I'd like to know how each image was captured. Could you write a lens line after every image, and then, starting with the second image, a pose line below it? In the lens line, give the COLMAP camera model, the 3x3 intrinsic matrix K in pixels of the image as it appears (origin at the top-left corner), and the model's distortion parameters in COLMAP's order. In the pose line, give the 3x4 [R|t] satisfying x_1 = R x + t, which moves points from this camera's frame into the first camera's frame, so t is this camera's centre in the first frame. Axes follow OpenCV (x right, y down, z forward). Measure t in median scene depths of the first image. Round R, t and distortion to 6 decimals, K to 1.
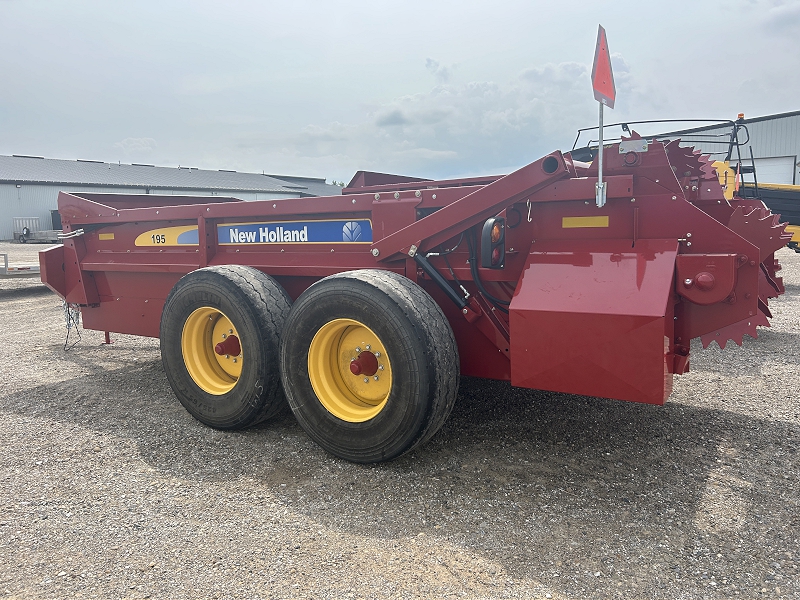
lens RADIAL K [[600.6, 0, 401.3], [0, 600.6, 305.0], [0, 0, 1]] dist [0.088605, -0.144911]
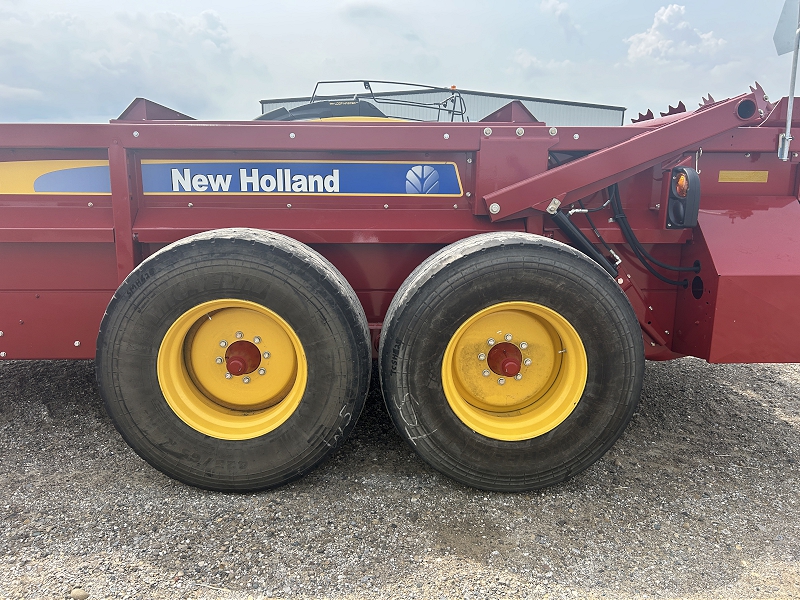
lens RADIAL K [[600.6, 0, 401.3], [0, 600.6, 305.0], [0, 0, 1]] dist [0.088605, -0.144911]
pose [[0.824070, -0.082464, 0.560454, -0.524784], [0.045263, 0.995770, 0.079963, -0.031687], [-0.564677, -0.040527, 0.824317, 0.418217]]
